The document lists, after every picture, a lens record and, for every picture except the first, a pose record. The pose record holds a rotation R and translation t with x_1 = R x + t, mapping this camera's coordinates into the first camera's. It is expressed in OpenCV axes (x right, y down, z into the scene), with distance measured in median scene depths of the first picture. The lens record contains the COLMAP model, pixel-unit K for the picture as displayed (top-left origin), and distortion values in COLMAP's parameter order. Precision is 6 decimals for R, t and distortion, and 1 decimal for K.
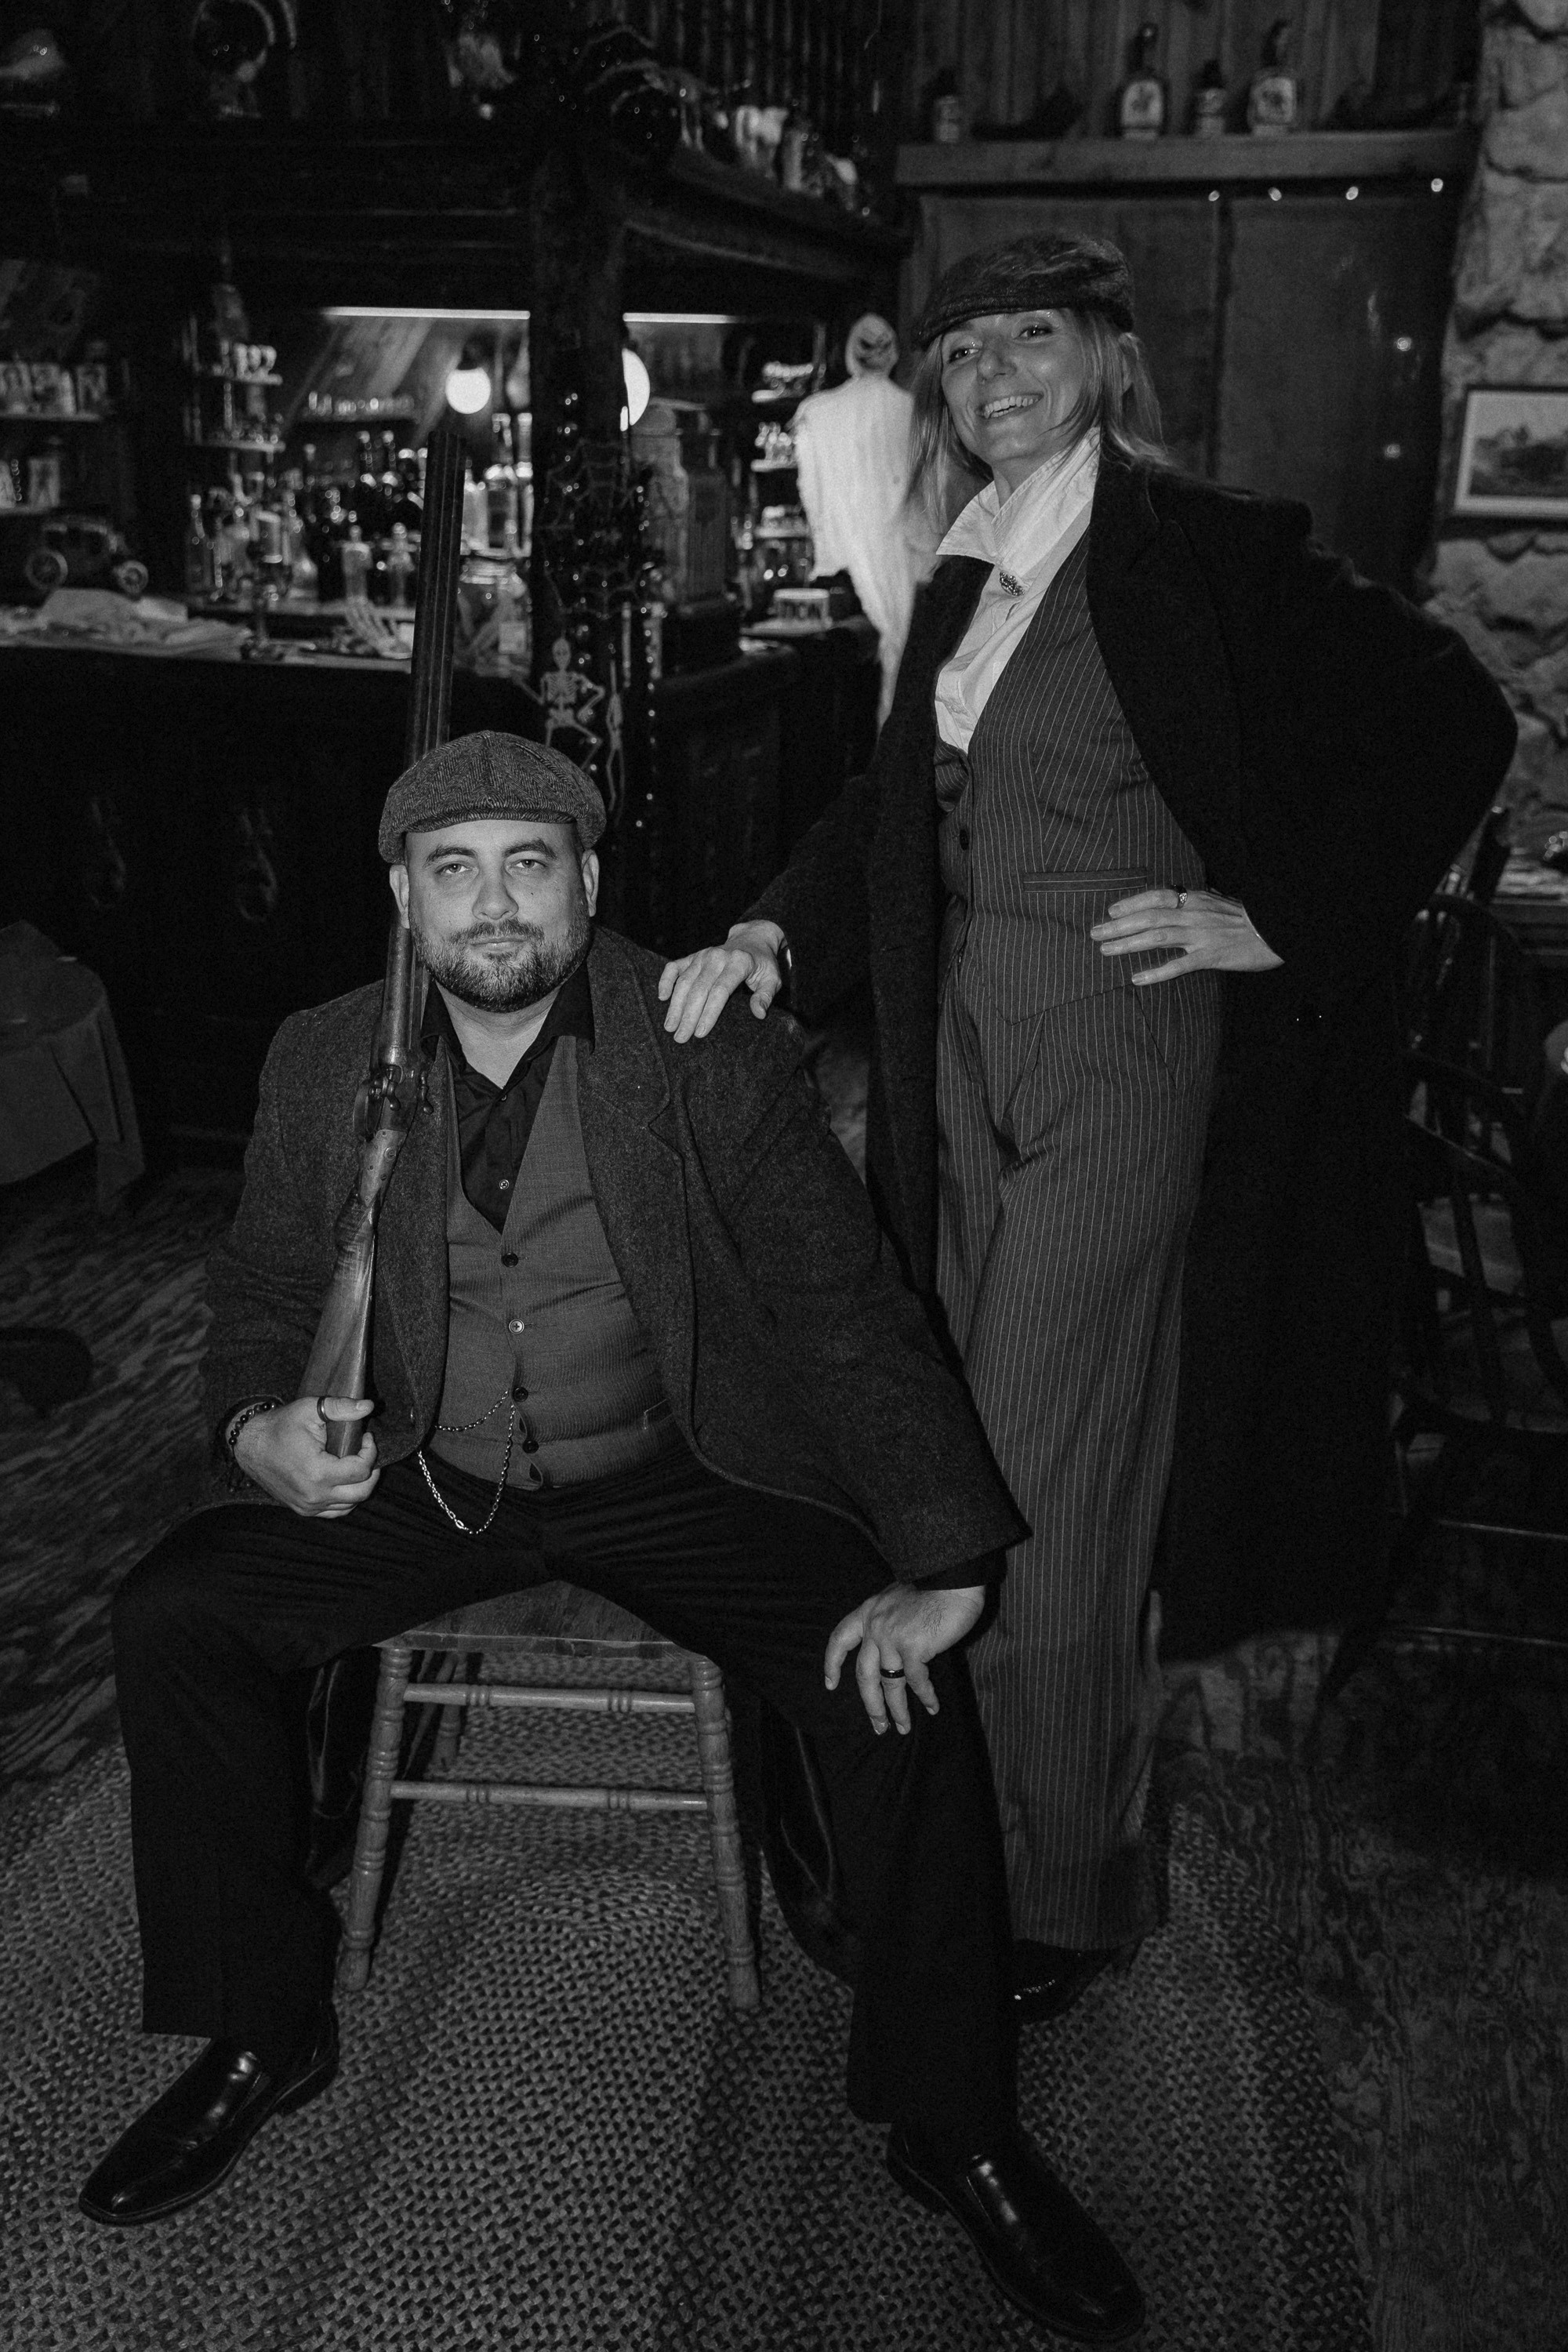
lens RADIAL K [[2395.9, 0, 752.1], [0, 2395.9, 1176.9], [0, 0, 1]] dist [0.003663, 0.027470]
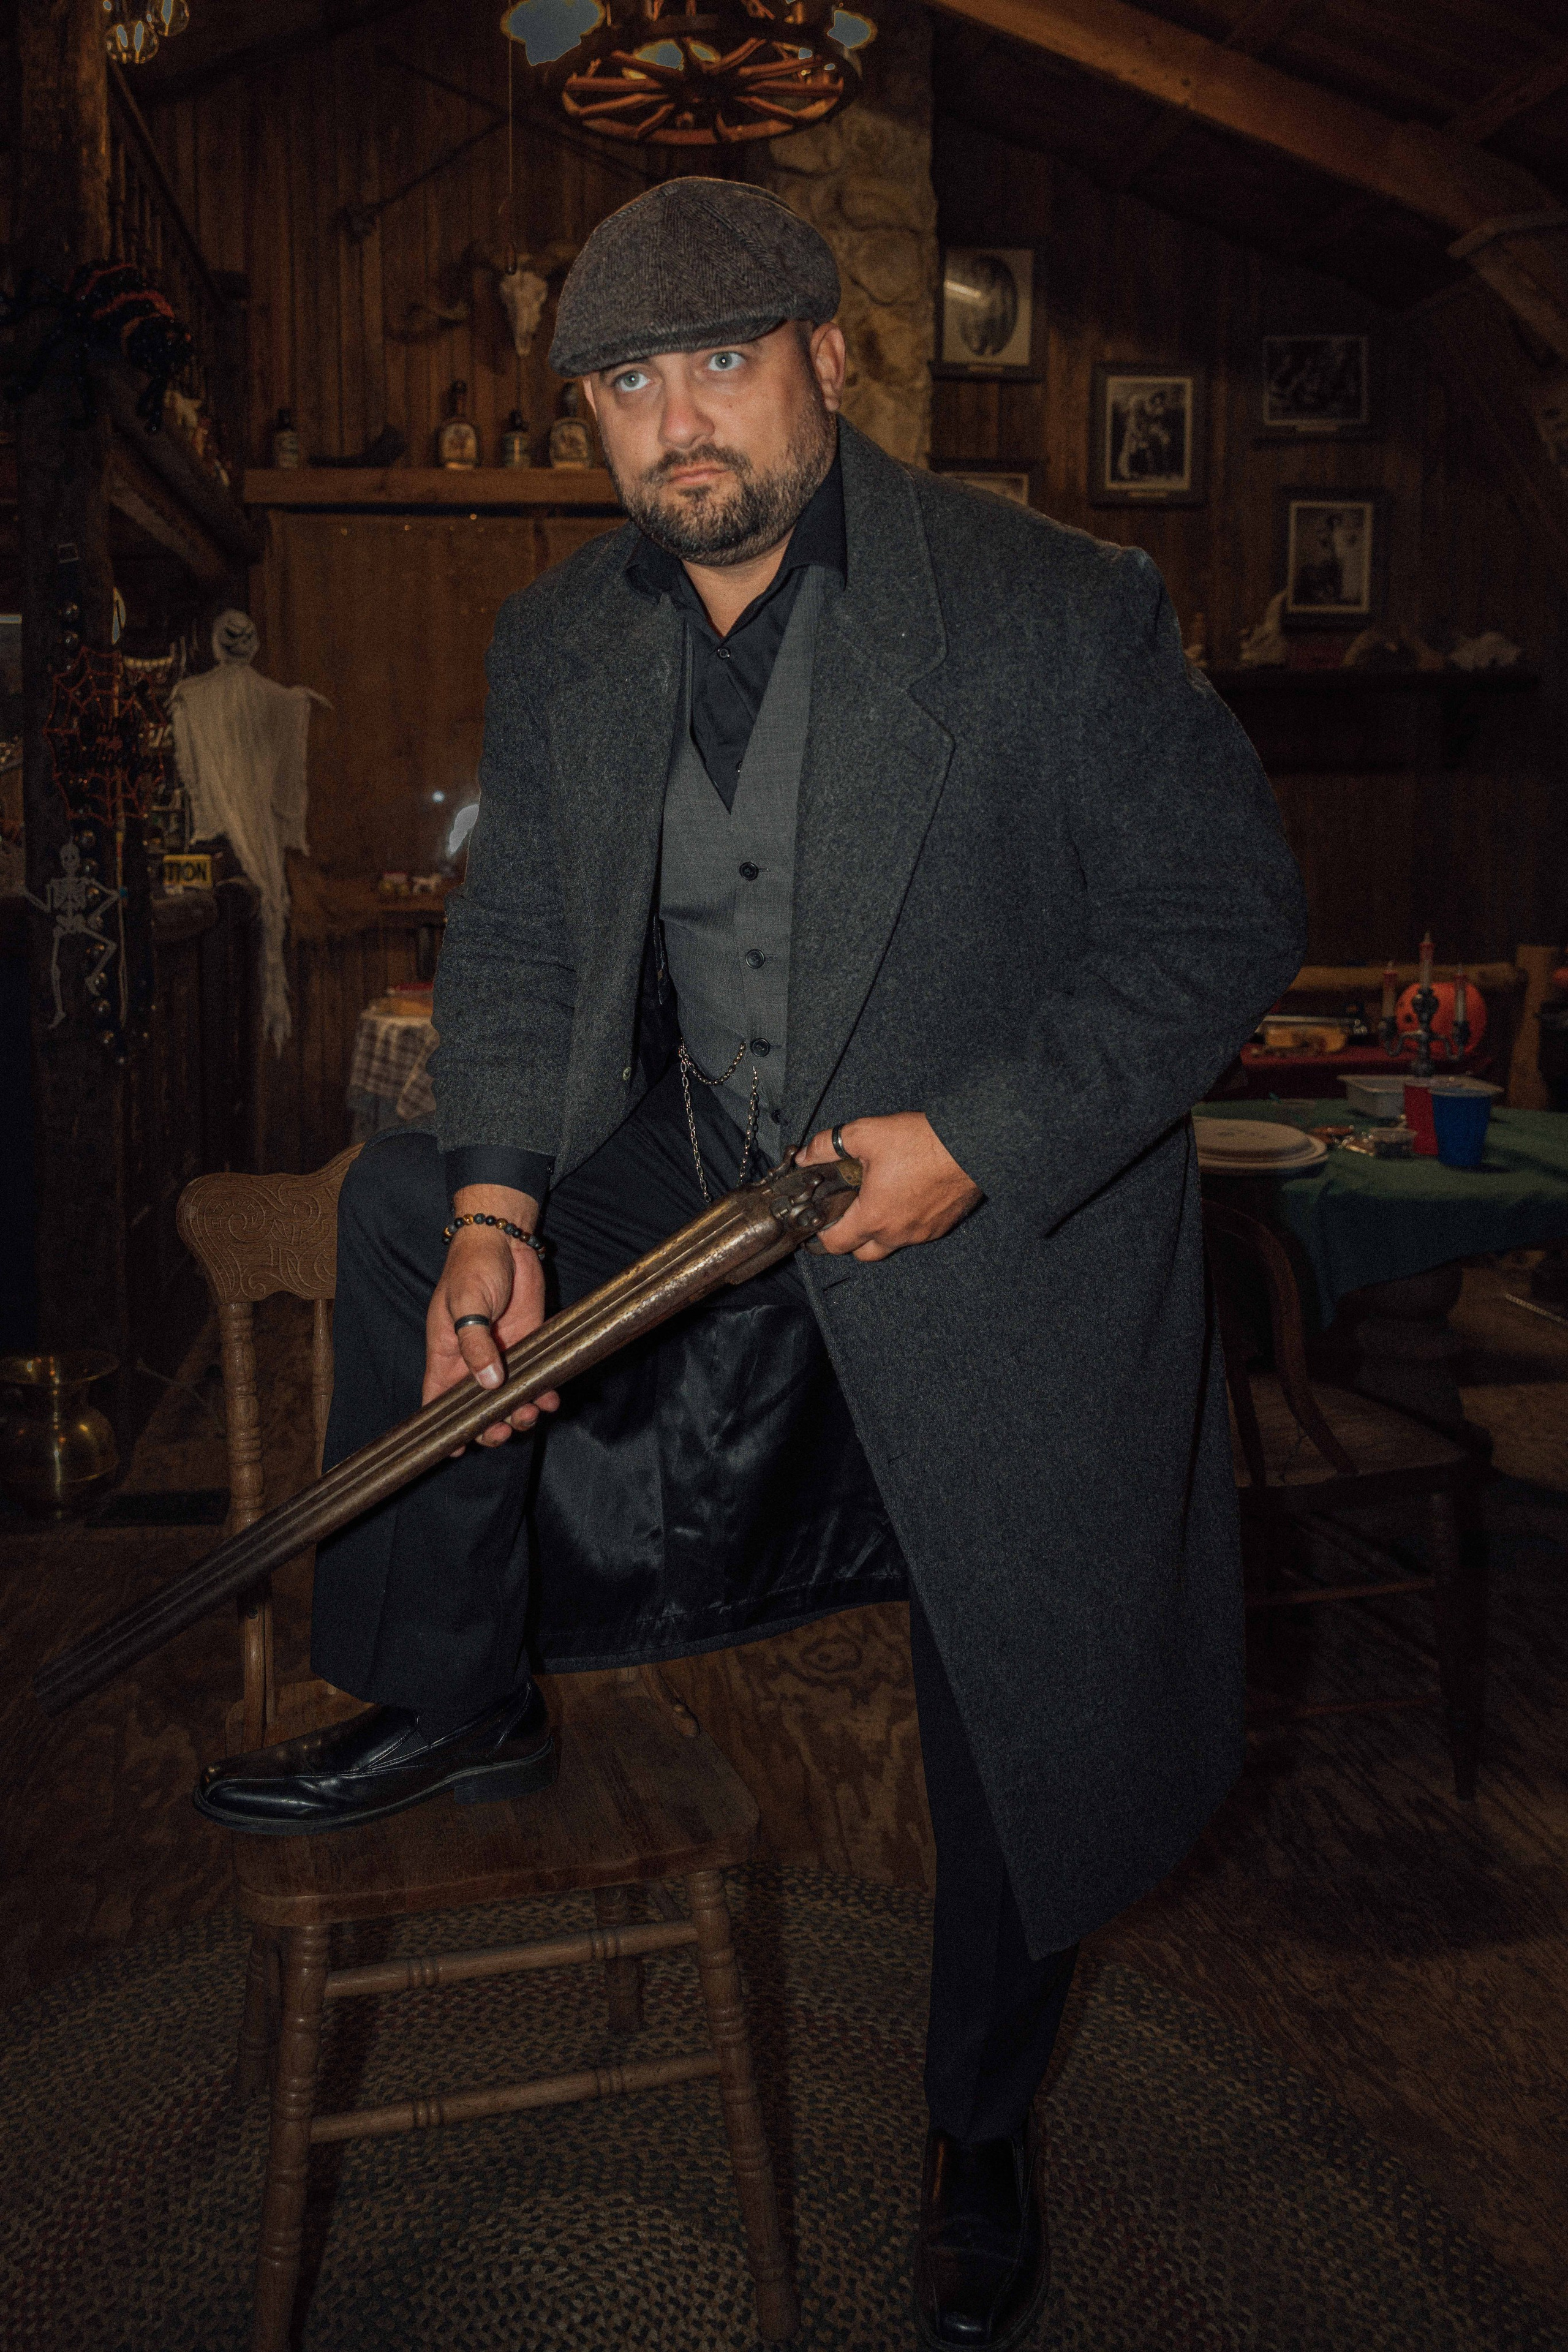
lens RADIAL K [[2024.7, 0, 631.4], [0, 2024.7, 981.6], [0, 0, 1]] dist [-0.016559, 0.007082]
pose [[0.934807, -0.044760, 0.352326, -0.124440], [0.124917, 0.970077, -0.208197, 0.022743], [-0.332464, 0.238635, 0.912426, 0.149474]]
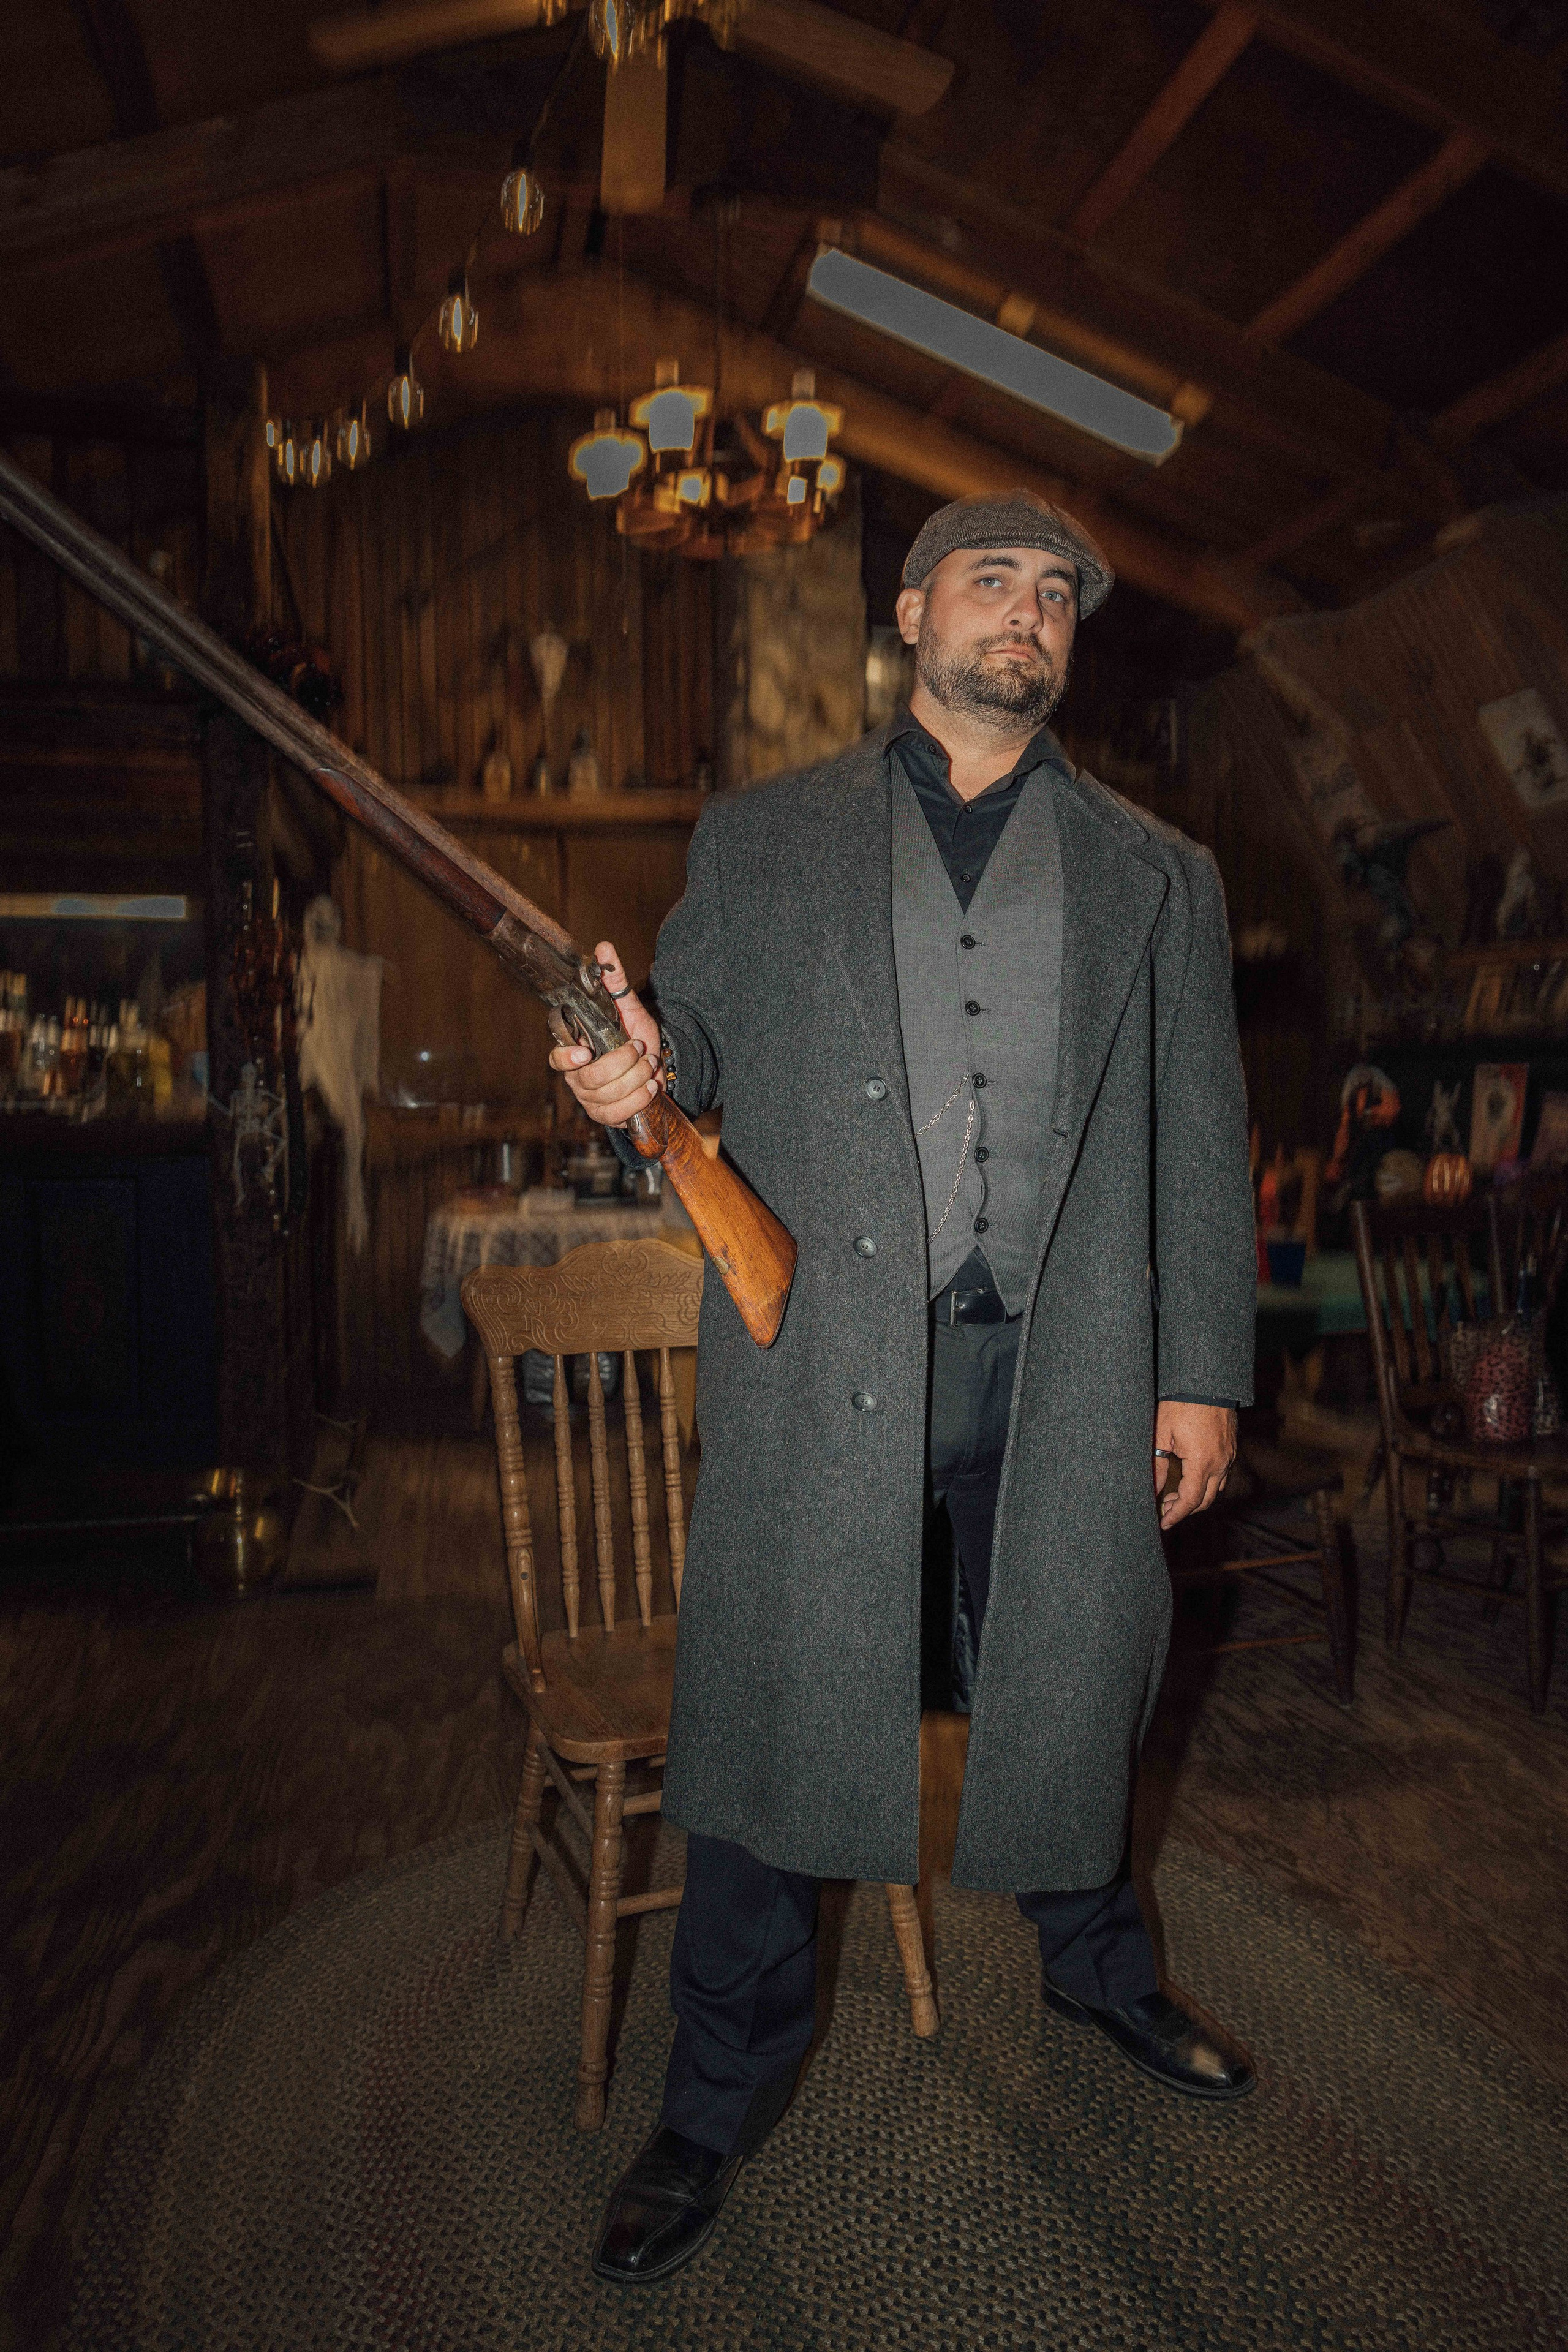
lens RADIAL K [[1654.7, 0, 784.0], [0, 1654.7, 1176.0], [0, 0, 1]] dist [-0.026027, 0.028494]
pose [[0.877399, -0.046477, 0.477506, -0.196007], [0.169660, 0.961043, -0.218203, 0.052354], [-0.448762, 0.272464, 0.851103, 0.121731]]
